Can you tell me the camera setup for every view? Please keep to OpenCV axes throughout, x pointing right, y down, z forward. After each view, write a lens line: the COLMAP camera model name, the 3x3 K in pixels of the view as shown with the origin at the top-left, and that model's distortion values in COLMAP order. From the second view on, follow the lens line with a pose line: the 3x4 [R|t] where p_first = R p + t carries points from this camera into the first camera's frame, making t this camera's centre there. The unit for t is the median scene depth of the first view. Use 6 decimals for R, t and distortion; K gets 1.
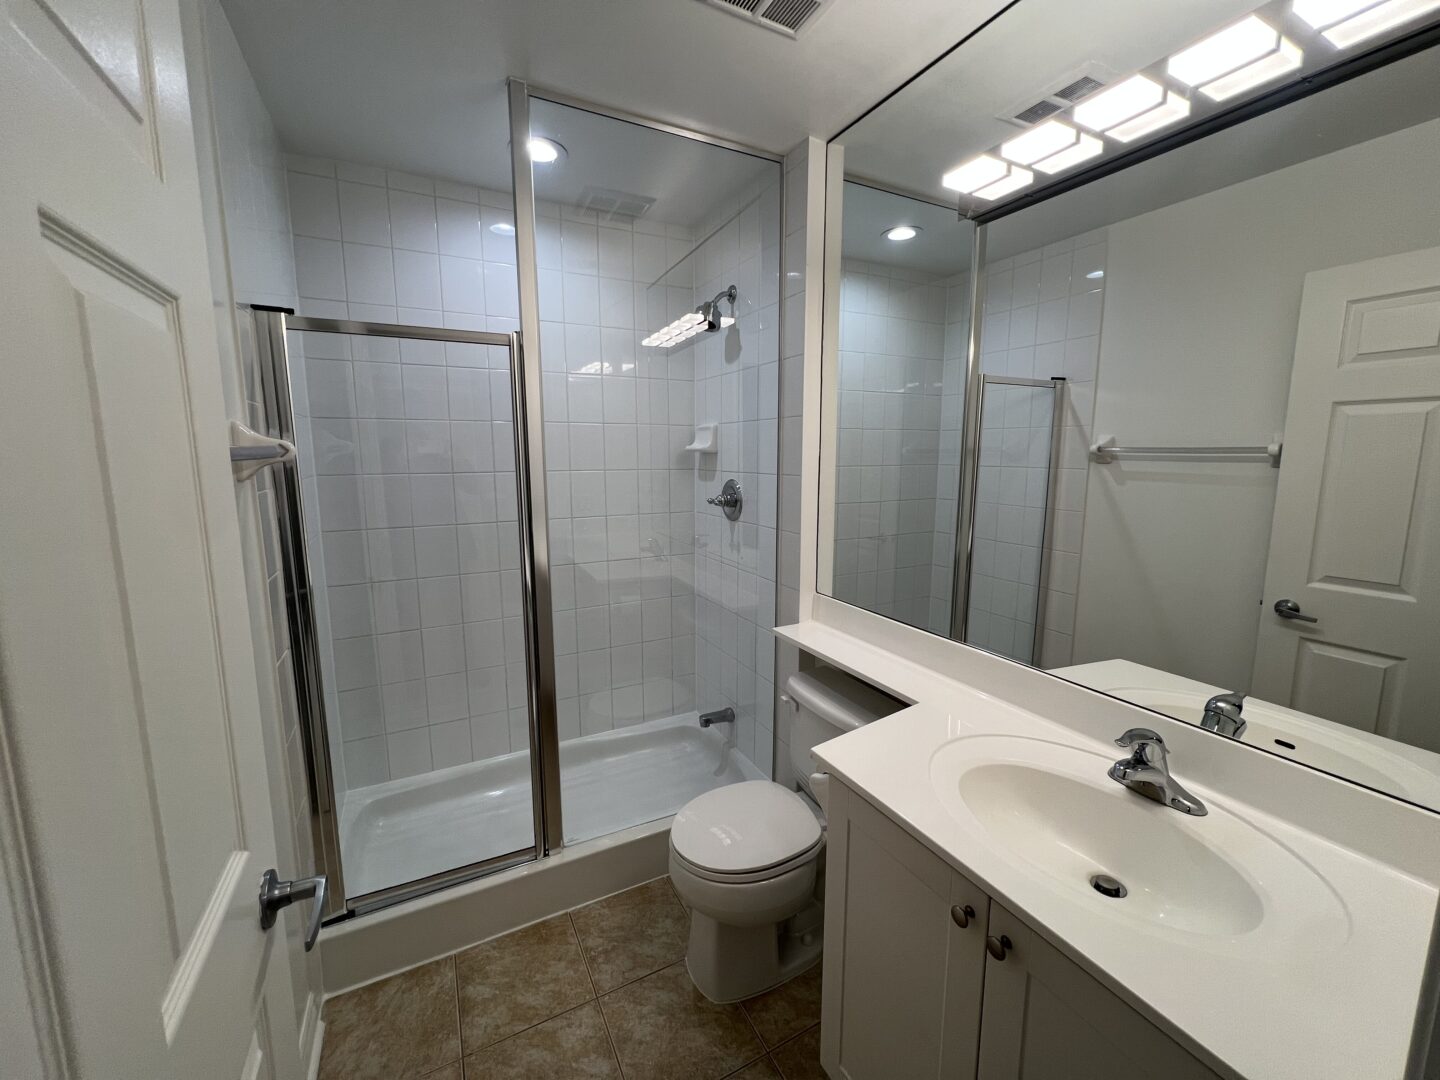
lens RADIAL K [[573.8, 0, 717.6], [0, 573.8, 534.4], [0, 0, 1]] dist [-0.002952, 0.000299]
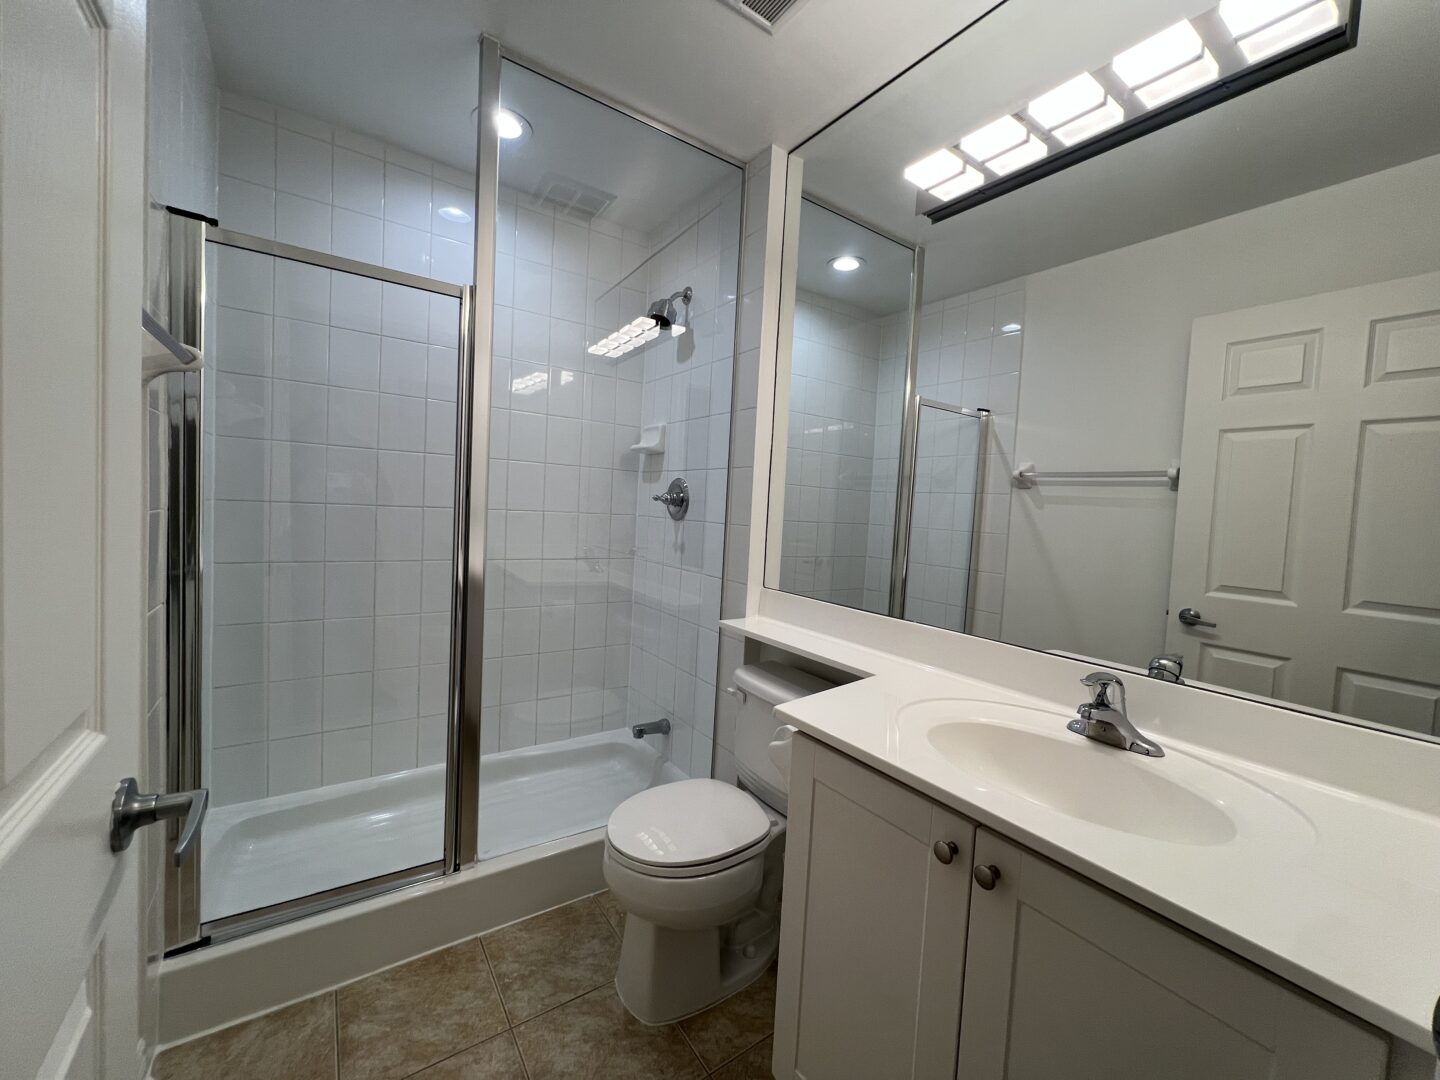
lens RADIAL K [[573.8, 0, 717.6], [0, 573.8, 534.4], [0, 0, 1]] dist [-0.002952, 0.000299]
pose [[0.990589, 0.047067, 0.128525, -0.039830], [-0.035272, 0.995083, -0.092553, 0.114919], [-0.132249, 0.087149, 0.987378, 0.036494]]
